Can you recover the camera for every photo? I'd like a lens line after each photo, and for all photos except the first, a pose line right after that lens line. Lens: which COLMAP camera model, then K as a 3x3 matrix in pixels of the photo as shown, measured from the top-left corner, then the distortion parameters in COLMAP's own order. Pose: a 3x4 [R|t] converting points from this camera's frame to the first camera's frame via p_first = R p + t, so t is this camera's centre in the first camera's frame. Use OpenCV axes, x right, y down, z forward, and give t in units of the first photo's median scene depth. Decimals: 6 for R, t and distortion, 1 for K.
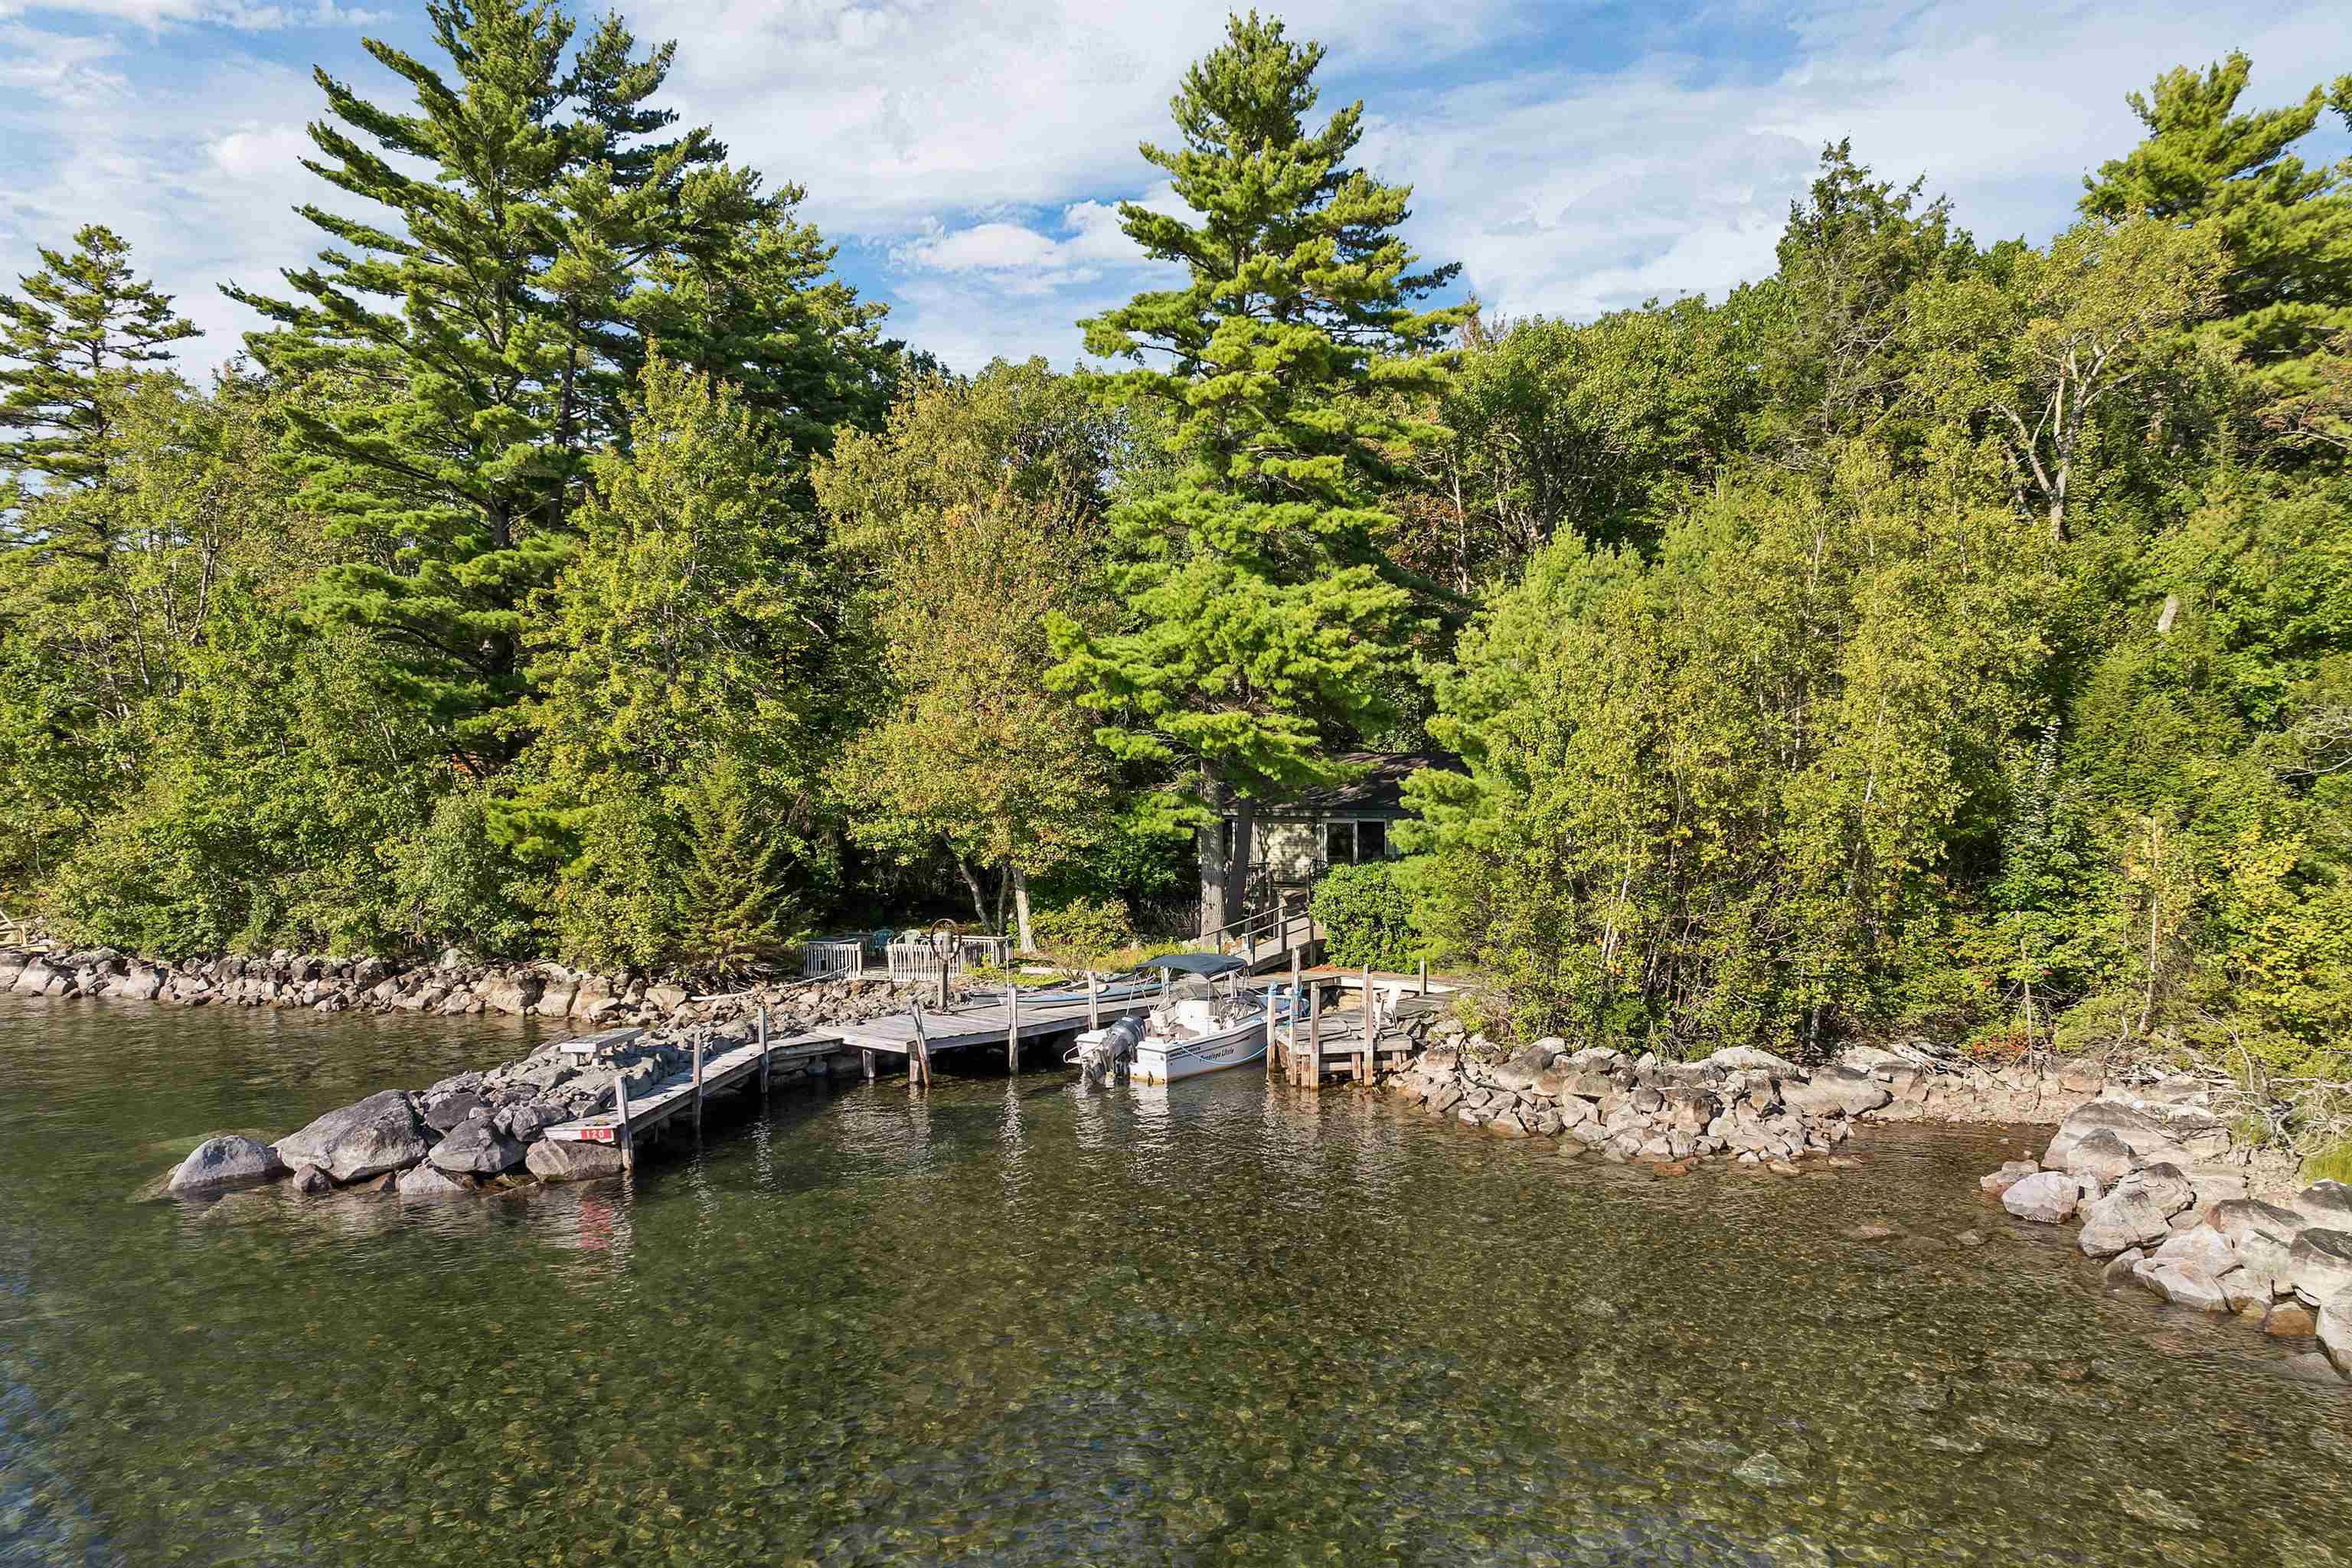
lens RADIAL K [[1647.5, 0, 1181.8], [0, 1647.5, 875.1], [0, 0, 1]] dist [-0.039437, -0.001950]
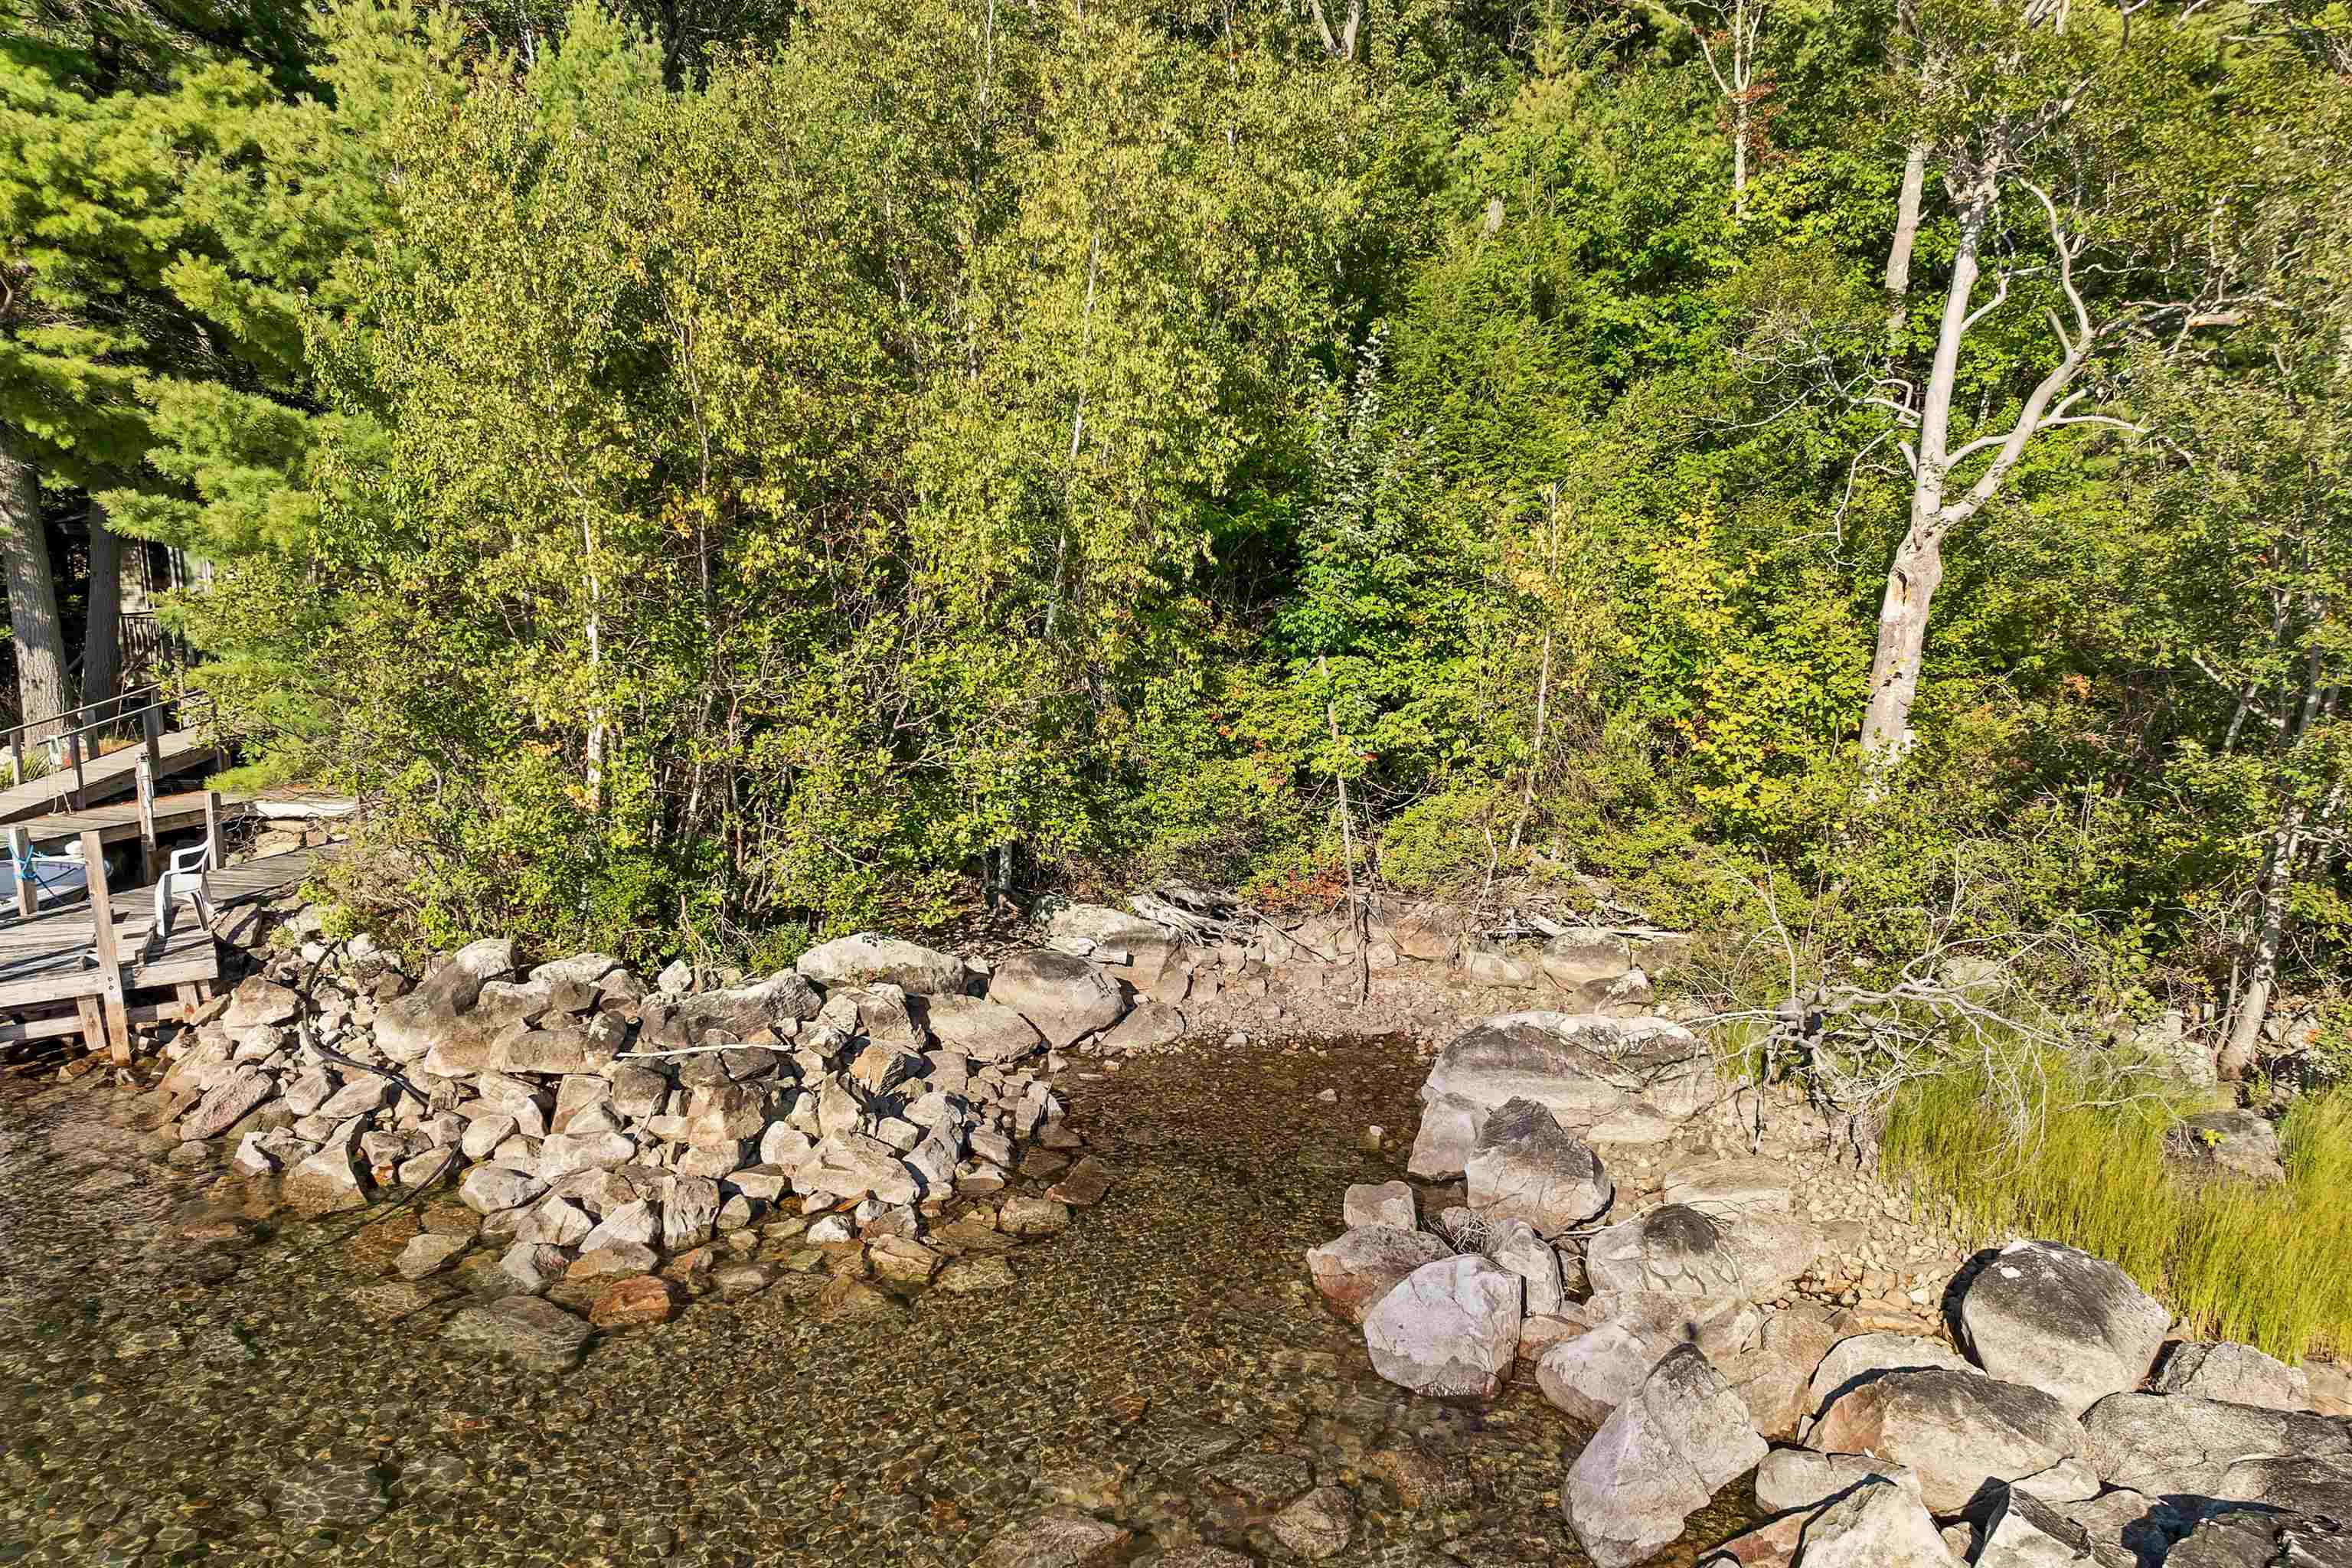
lens RADIAL K [[1687.3, 0, 1173.4], [0, 1687.3, 876.1], [0, 0, 1]] dist [-0.030920, 0.000387]
pose [[0.911101, -0.079474, 0.404449, 0.169063], [0.019385, 0.988412, 0.150554, 0.006196], [-0.411727, -0.129330, 0.902084, 0.372078]]
